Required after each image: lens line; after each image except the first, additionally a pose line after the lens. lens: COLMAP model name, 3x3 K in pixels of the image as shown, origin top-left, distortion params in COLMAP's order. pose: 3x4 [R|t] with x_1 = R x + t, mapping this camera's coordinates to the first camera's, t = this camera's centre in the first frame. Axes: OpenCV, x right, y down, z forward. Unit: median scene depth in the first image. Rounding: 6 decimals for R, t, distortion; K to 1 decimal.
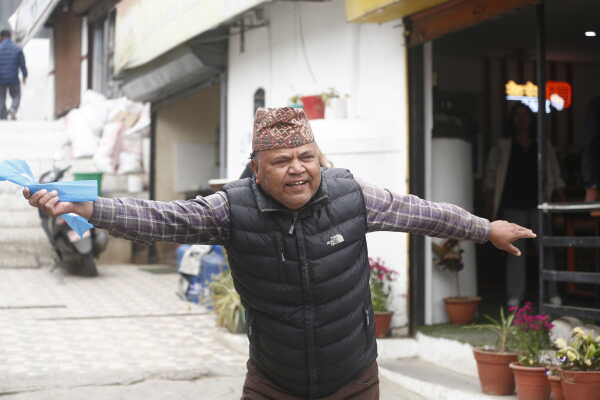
lens RADIAL K [[1223.3, 0, 307.0], [0, 1223.3, 207.8], [0, 0, 1]] dist [-0.316068, 0.000000]
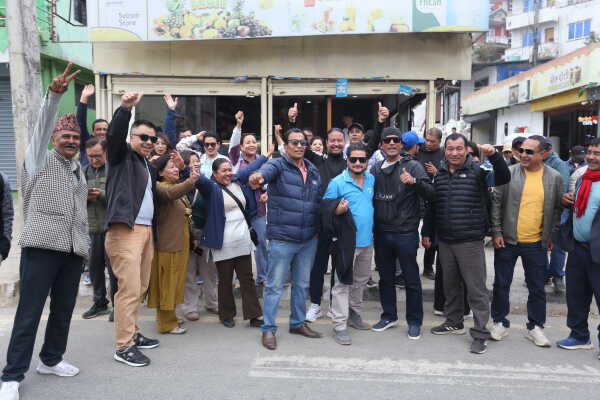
lens RADIAL K [[524.8, 0, 299.7], [0, 524.8, 190.1], [0, 0, 1]] dist [-0.007017, 0.066370]
pose [[0.928437, 0.026737, -0.370527, -0.026443], [-0.000189, 0.997440, 0.071501, 0.003030], [0.371490, -0.066314, 0.926066, -1.026924]]
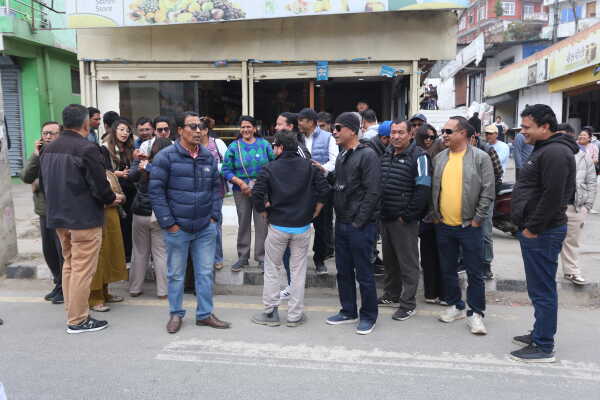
lens RADIAL K [[524.8, 0, 296.8], [0, 524.8, 196.9], [0, 0, 1]] dist [-0.007017, 0.066370]
pose [[0.899159, 0.042569, -0.435547, 0.049495], [0.007584, 0.993592, 0.112769, 0.003671], [0.437556, -0.104700, 0.893075, -0.988061]]
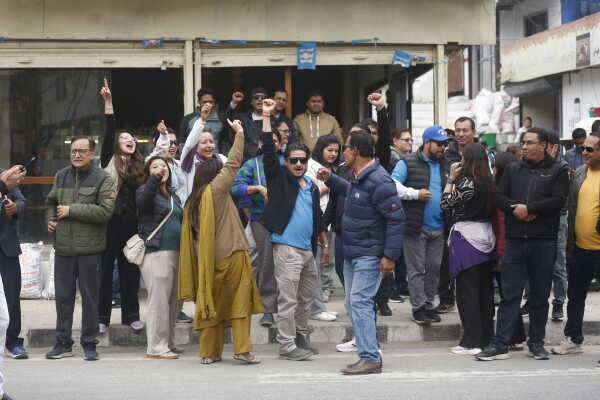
lens RADIAL K [[1223.3, 0, 300.4], [0, 1223.3, 200.2], [0, 0, 1]] dist [-0.316068, 0.000000]
pose [[0.966650, -0.001431, -0.256098, 0.039493], [0.011202, 0.999264, 0.036699, 0.004774], [0.255857, -0.038344, 0.965954, -1.447722]]
